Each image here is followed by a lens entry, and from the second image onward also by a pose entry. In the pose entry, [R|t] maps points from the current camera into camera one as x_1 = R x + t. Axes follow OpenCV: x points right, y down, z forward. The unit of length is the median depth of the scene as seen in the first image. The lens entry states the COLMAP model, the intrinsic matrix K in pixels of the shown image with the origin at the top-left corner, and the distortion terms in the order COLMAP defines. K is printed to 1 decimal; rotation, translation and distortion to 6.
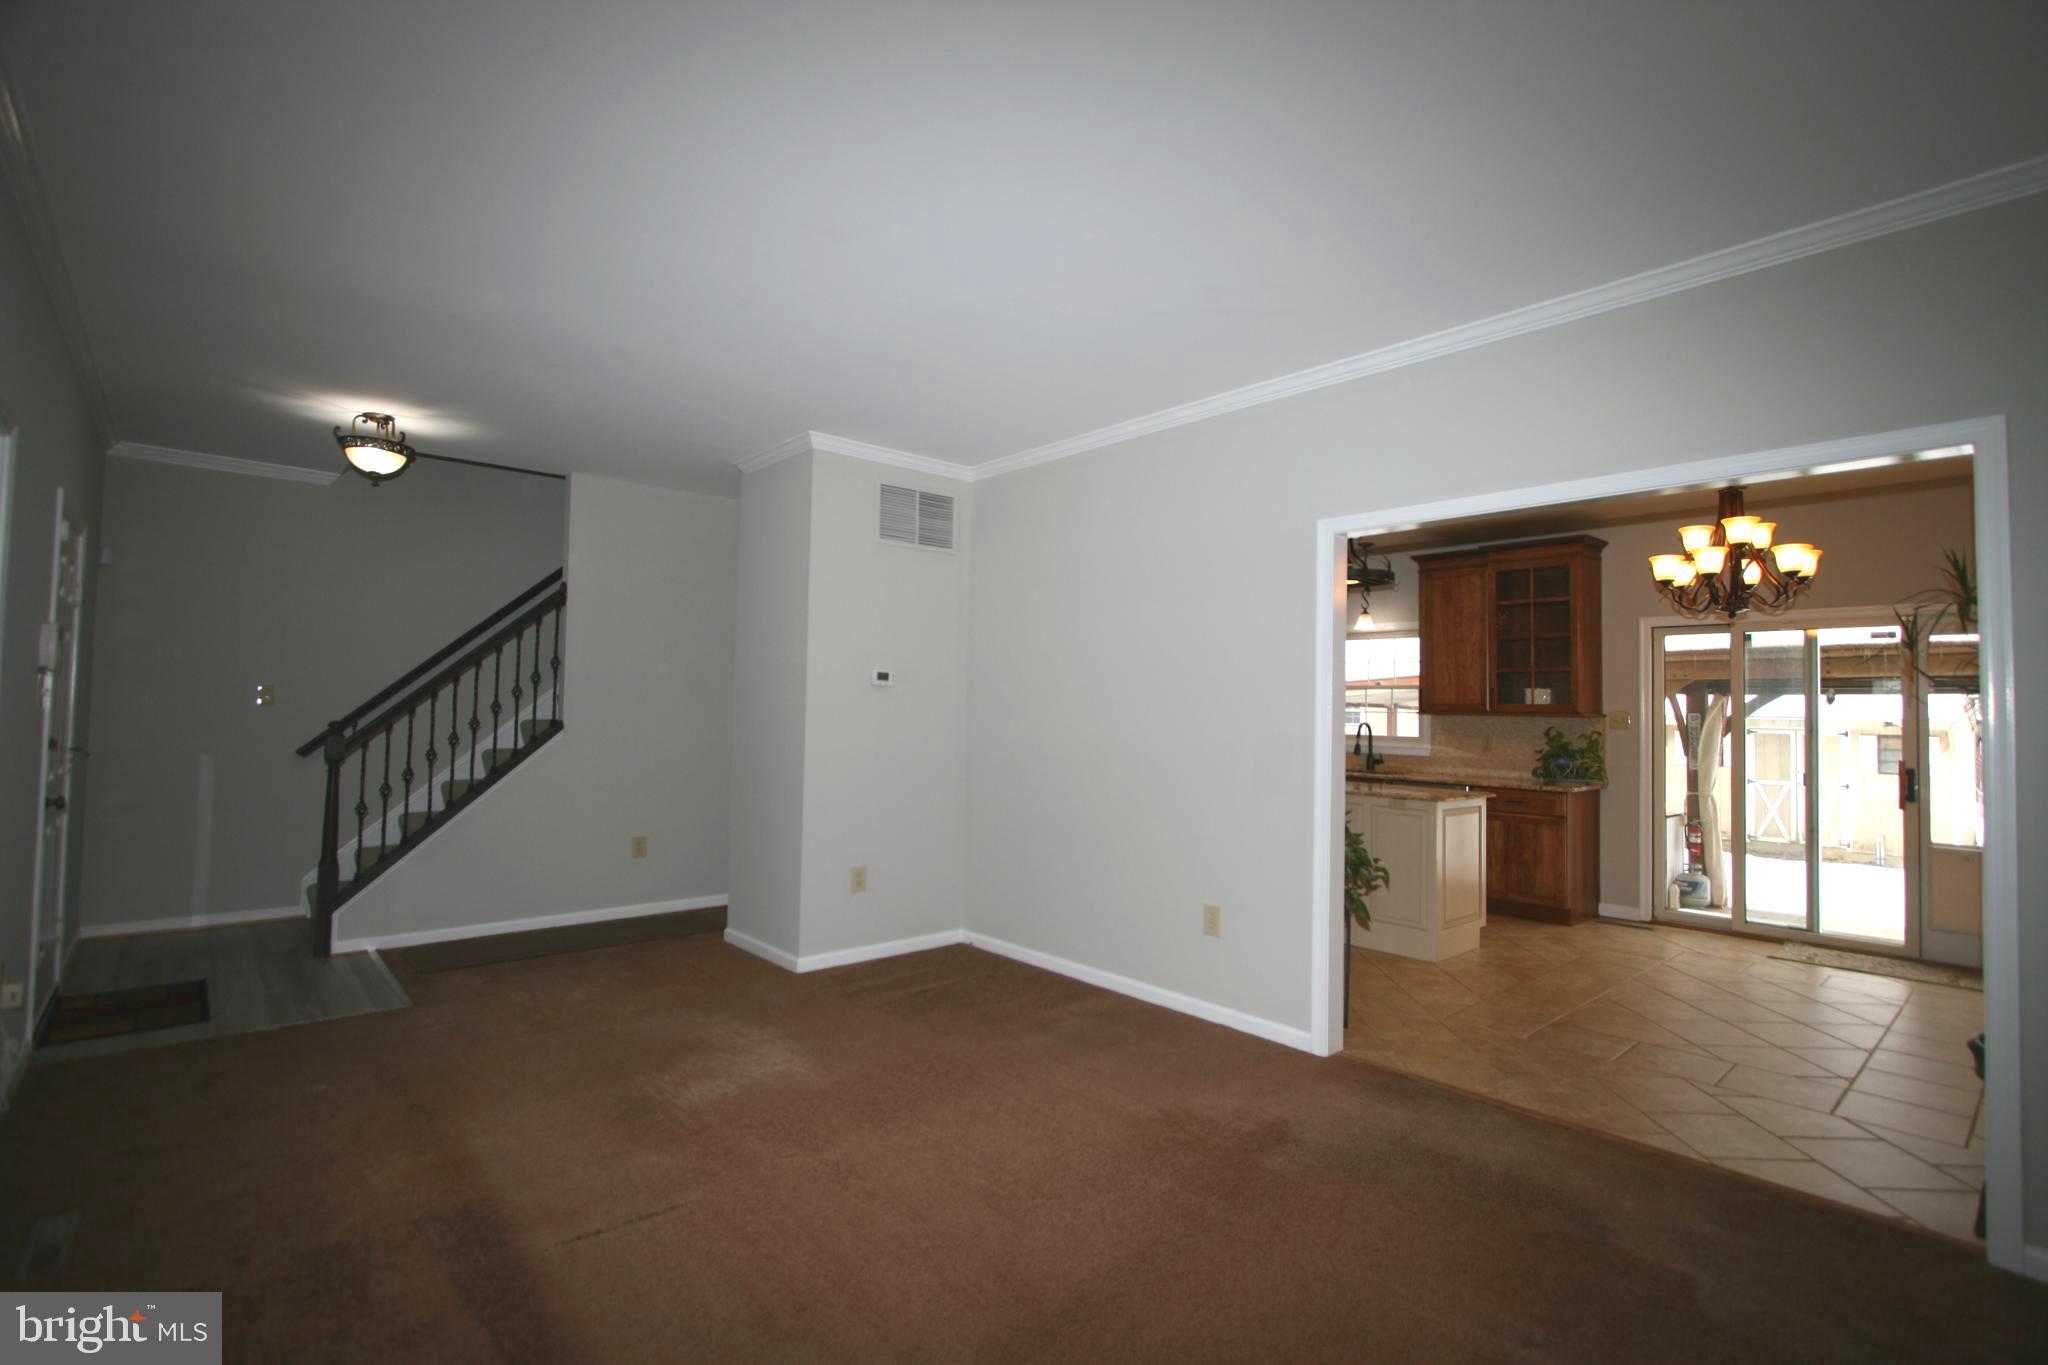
lens RADIAL K [[947.6, 0, 1032.5], [0, 947.6, 671.6], [0, 0, 1]] dist [-0.010199, -0.000474]
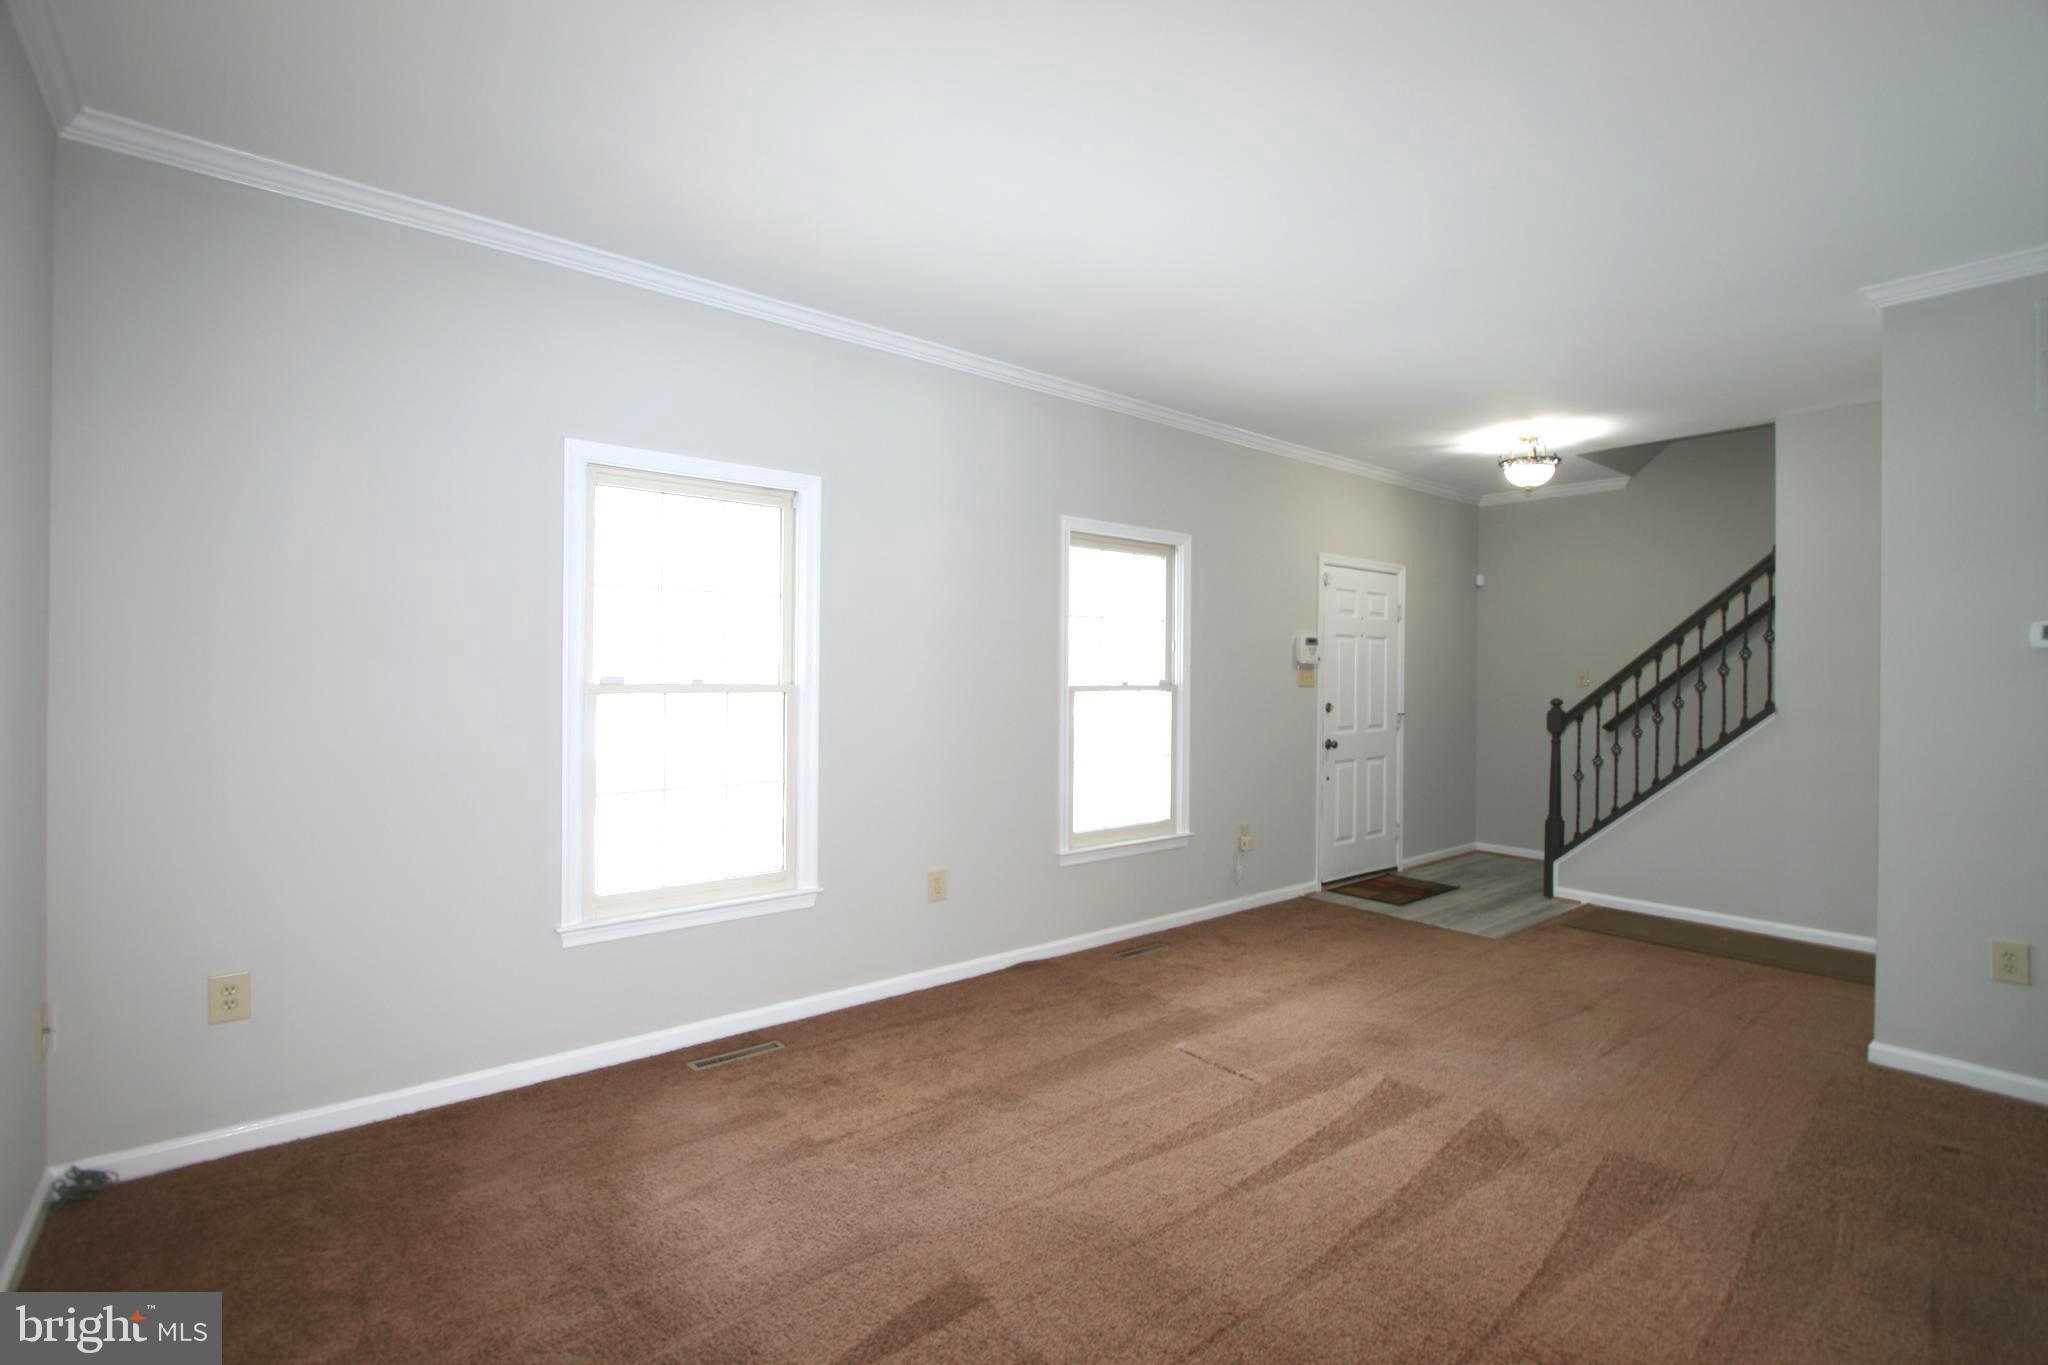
lens RADIAL K [[942.7, 0, 1029.8], [0, 942.7, 673.6], [0, 0, 1]] dist [-0.010380, 0.000077]
pose [[-0.032646, -0.016659, -0.999328, 0.360292], [0.032022, 0.999330, -0.017705, 0.017054], [0.998954, -0.032578, -0.032090, 0.309639]]
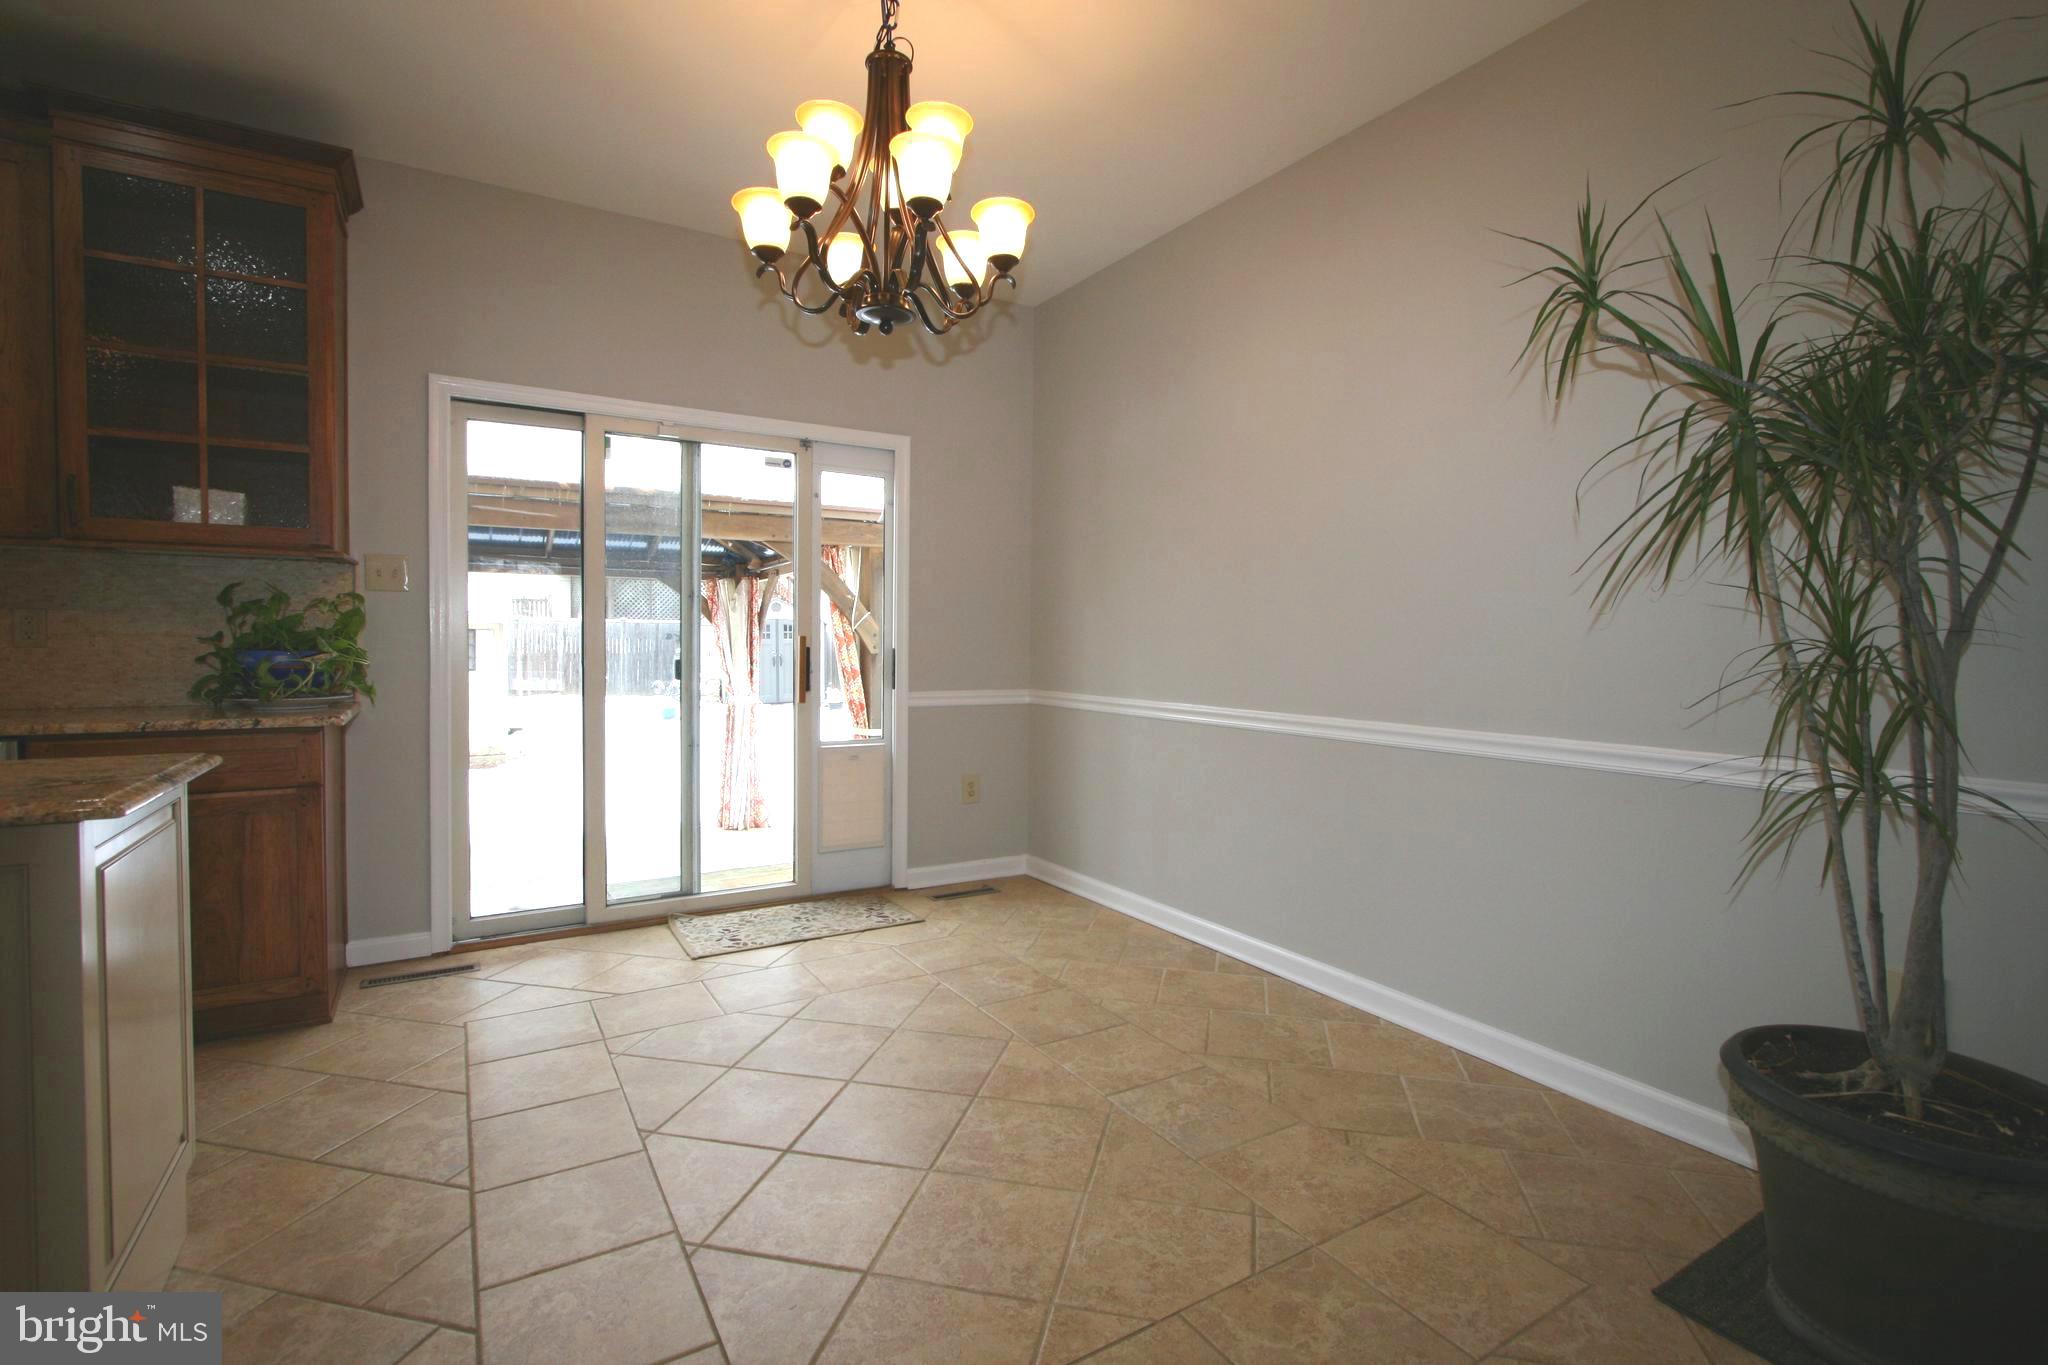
lens RADIAL K [[947.6, 0, 1032.5], [0, 947.6, 671.6], [0, 0, 1]] dist [-0.010199, -0.000474]
pose [[0.170613, -0.049664, 0.984086, 0.191345], [-0.050551, 0.996973, 0.059079, 0.058770], [-0.984041, -0.059826, 0.167586, 0.596990]]
